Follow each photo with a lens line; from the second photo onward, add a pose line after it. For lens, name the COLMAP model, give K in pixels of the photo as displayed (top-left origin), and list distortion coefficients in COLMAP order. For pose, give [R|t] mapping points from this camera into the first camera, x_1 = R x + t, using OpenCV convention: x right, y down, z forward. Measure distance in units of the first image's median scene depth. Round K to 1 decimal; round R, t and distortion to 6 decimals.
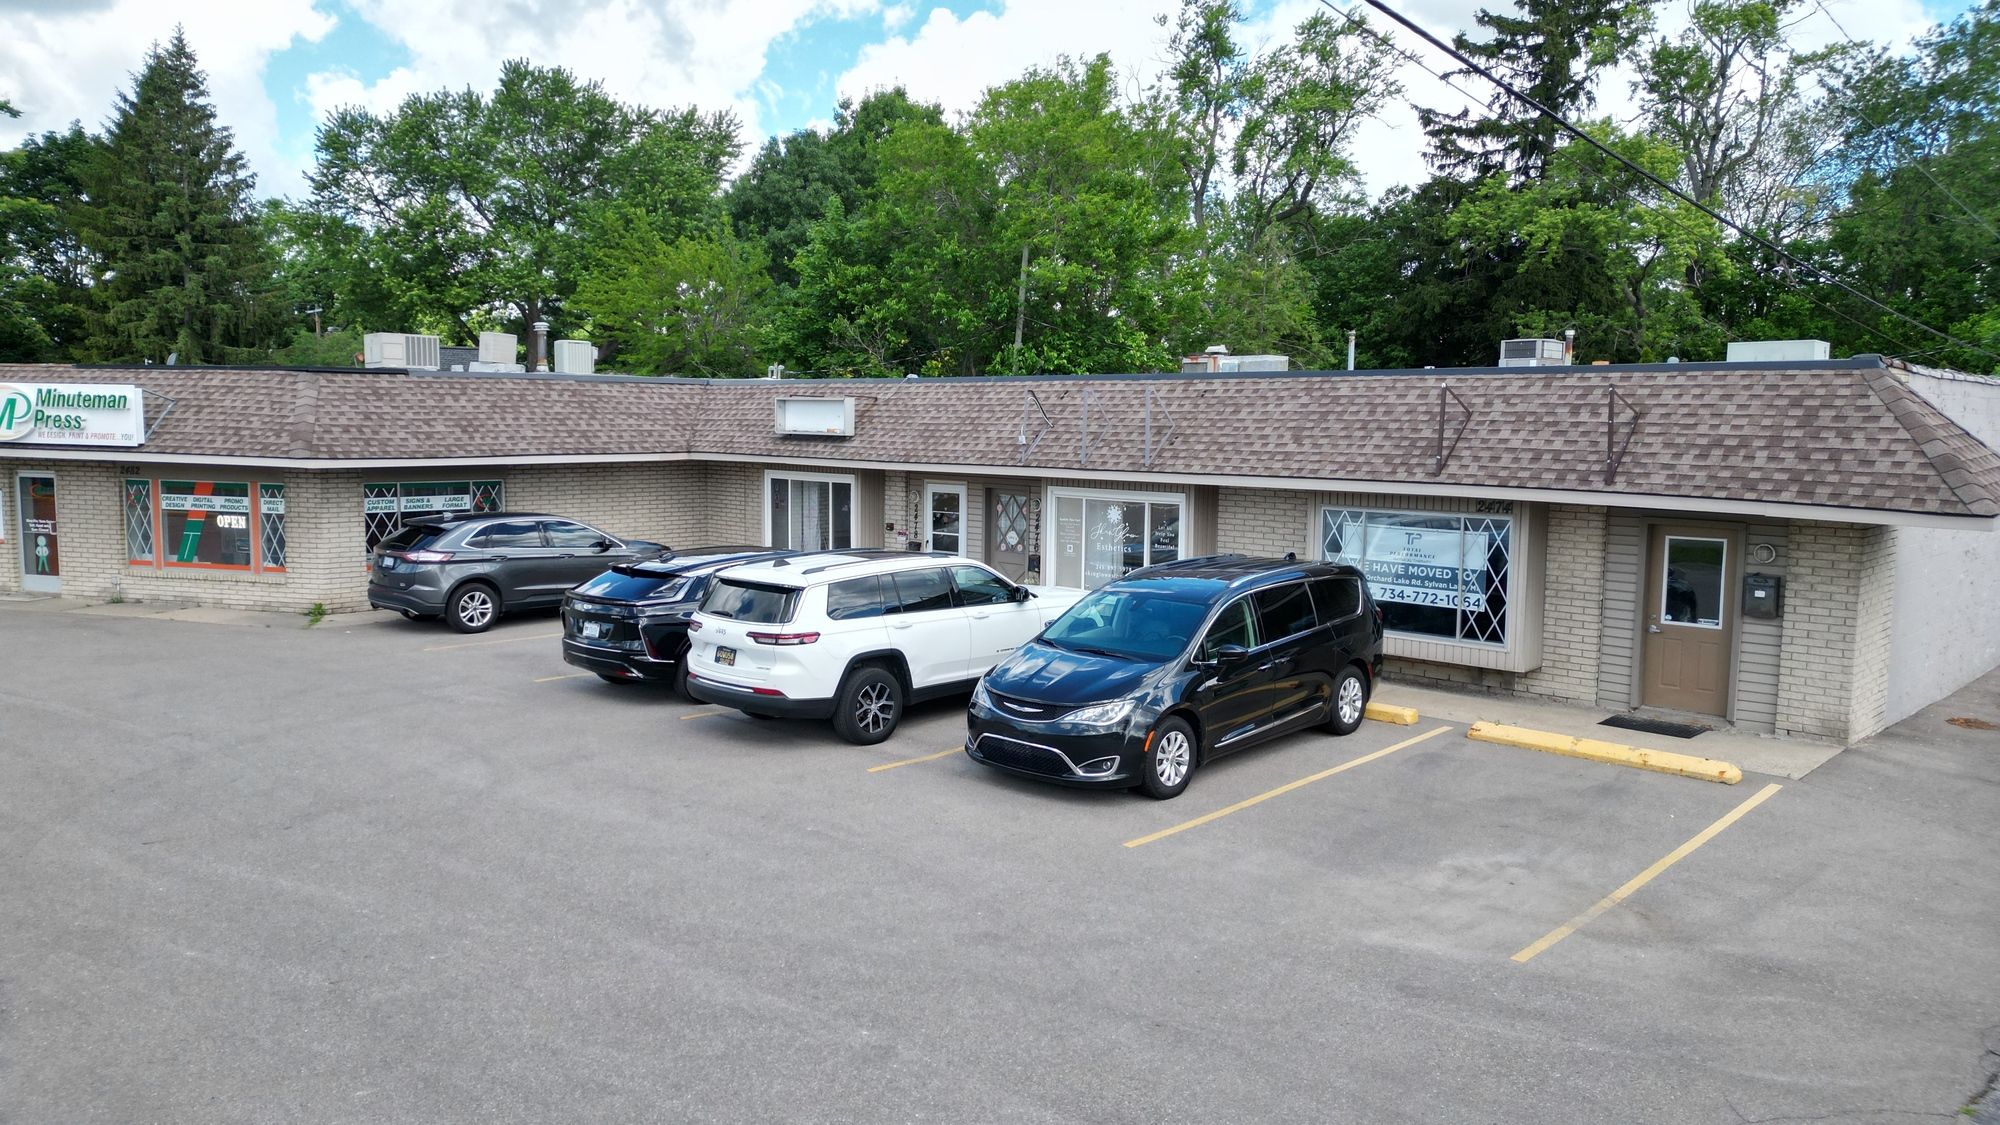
lens RADIAL K [[1391.1, 0, 991.8], [0, 1391.1, 561.3], [0, 0, 1]] dist [0.082793, -0.082840]
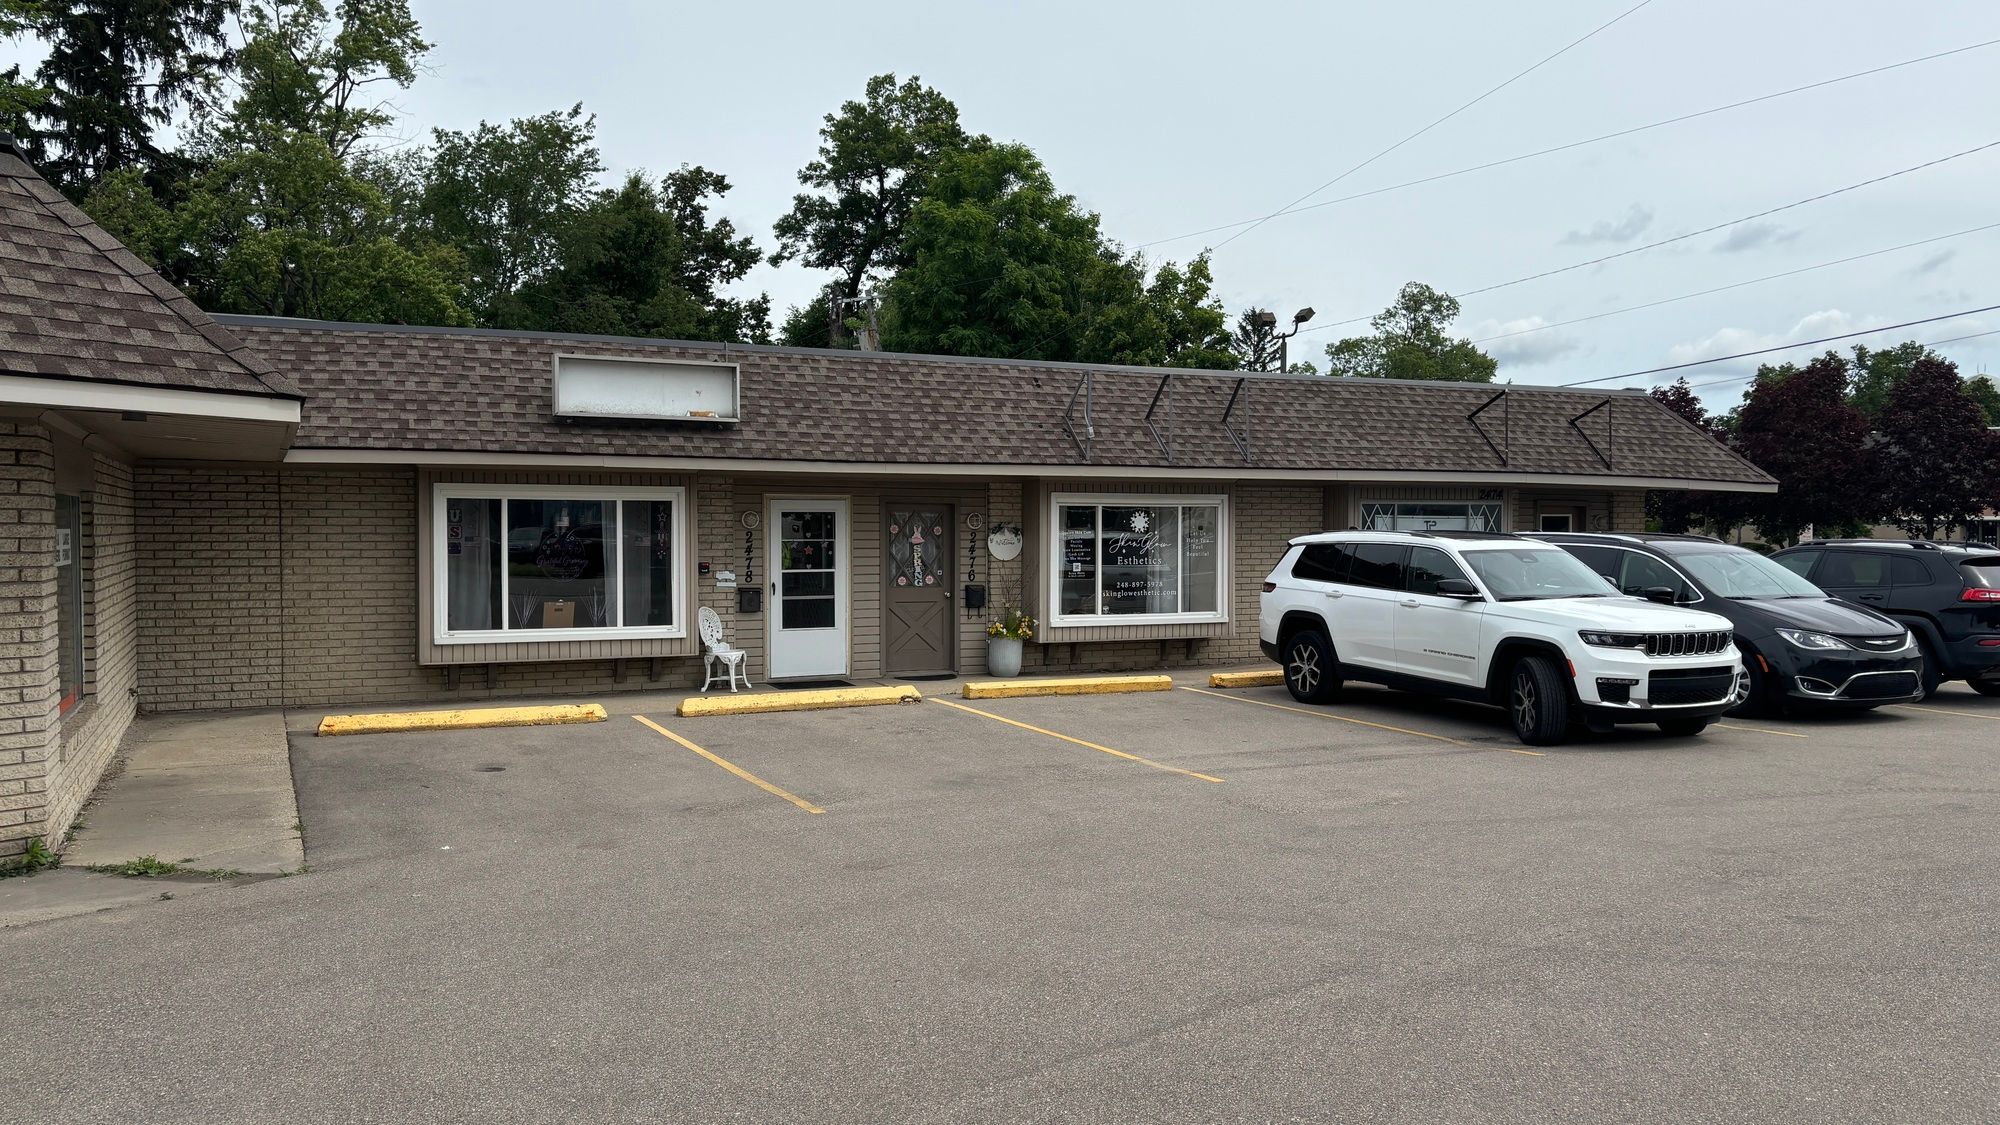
lens RADIAL K [[1549.7, 0, 1012.3], [0, 1549.7, 562.8], [0, 0, 1]] dist [0.065050, -0.064115]
pose [[0.353828, -0.030992, 0.934797, -0.693845], [0.097350, 0.995243, -0.003852, -0.010064], [-0.930231, 0.092365, 0.355162, 0.595318]]
